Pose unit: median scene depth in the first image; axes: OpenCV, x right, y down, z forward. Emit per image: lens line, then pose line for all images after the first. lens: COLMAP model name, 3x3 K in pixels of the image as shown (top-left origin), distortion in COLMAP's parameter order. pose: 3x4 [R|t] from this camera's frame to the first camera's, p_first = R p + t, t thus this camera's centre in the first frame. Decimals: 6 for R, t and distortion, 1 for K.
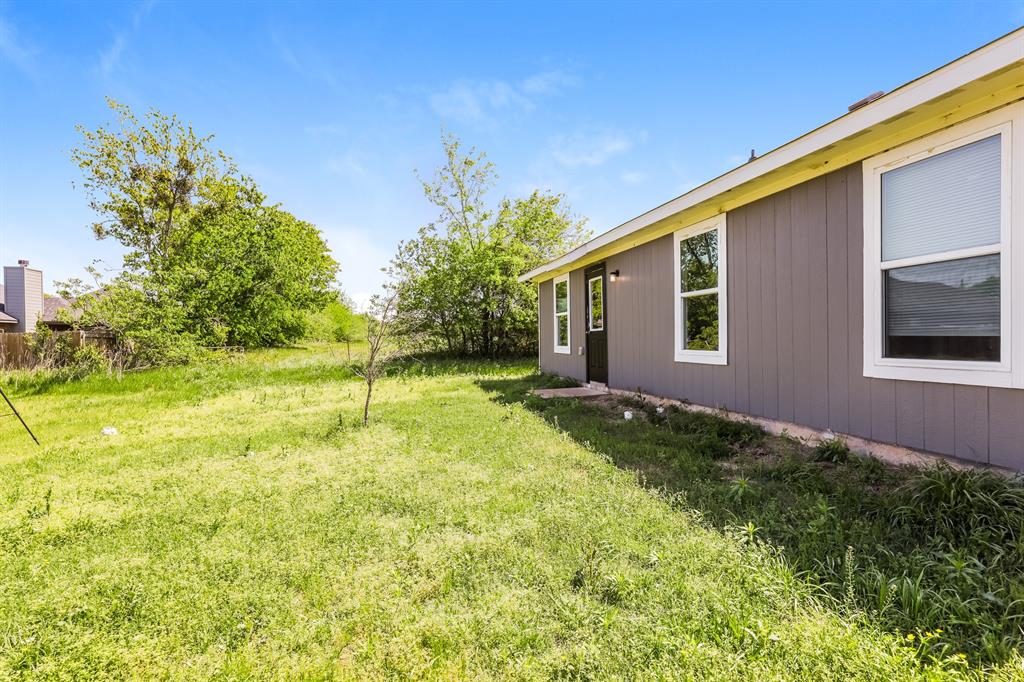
lens RADIAL K [[511.7, 0, 514.5], [0, 511.7, 341.8], [0, 0, 1]] dist [0.004036, 0.000319]
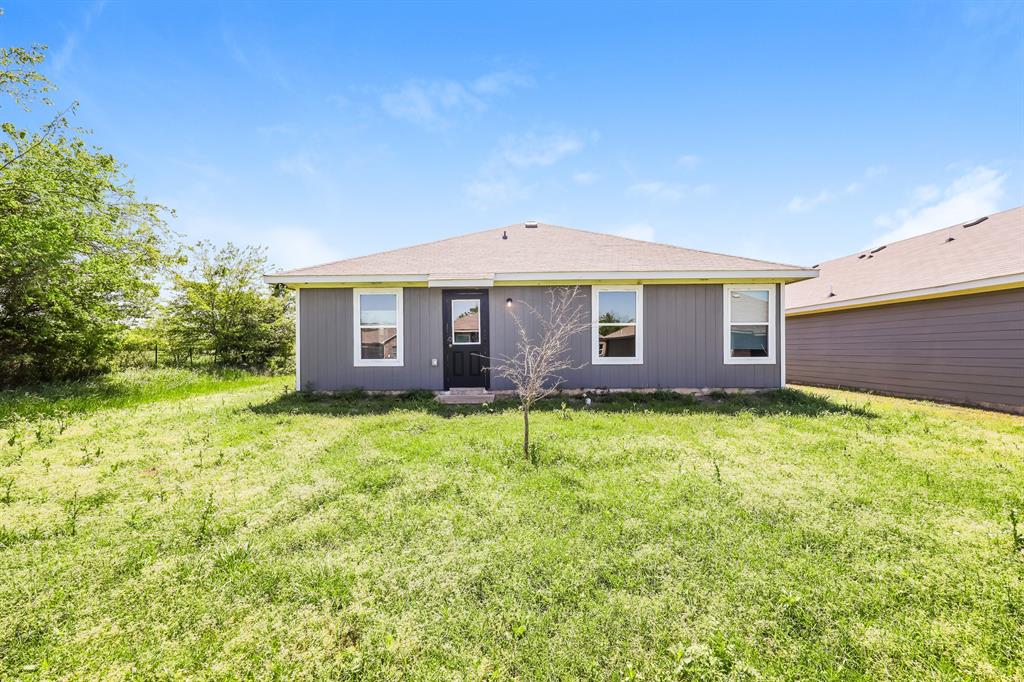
lens RADIAL K [[408.5, 0, 510.7], [0, 408.5, 343.5], [0, 0, 1]] dist [0.010219, -0.000407]
pose [[0.280007, 0.022009, 0.959746, -1.159091], [0.010049, 0.999615, -0.025855, 0.002647], [-0.959945, 0.016884, 0.279678, 1.019295]]
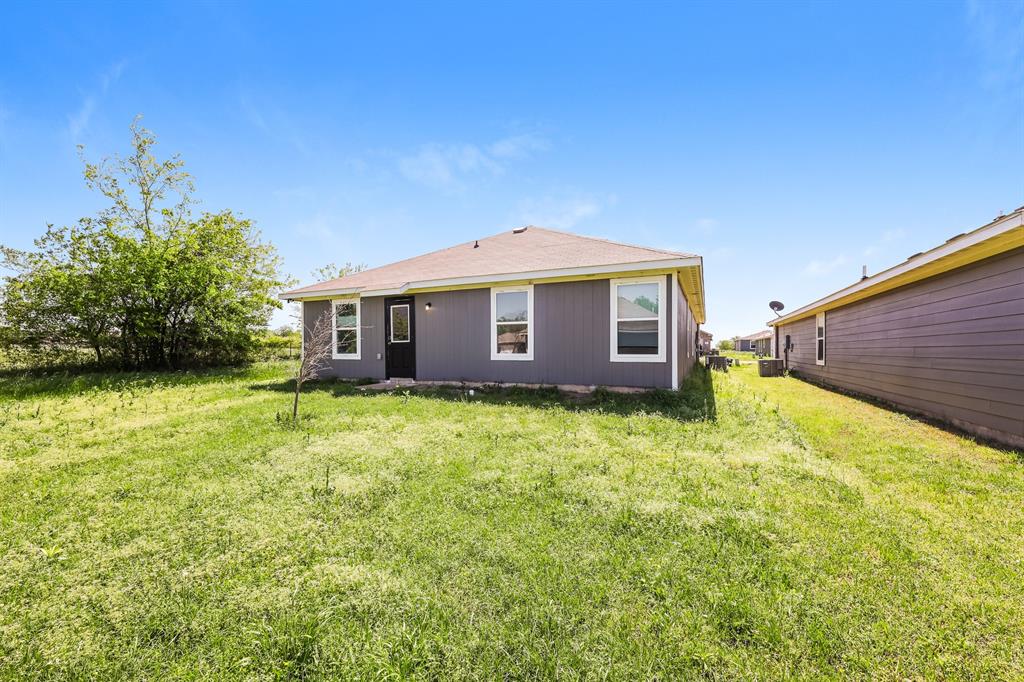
lens RADIAL K [[408.5, 0, 509.9], [0, 408.5, 344.2], [0, 0, 1]] dist [0.010219, -0.000407]
pose [[0.630974, 0.017663, 0.775603, -0.859058], [0.001835, 0.999704, -0.024259, 0.020210], [-0.775802, 0.016730, 0.630755, 0.062914]]
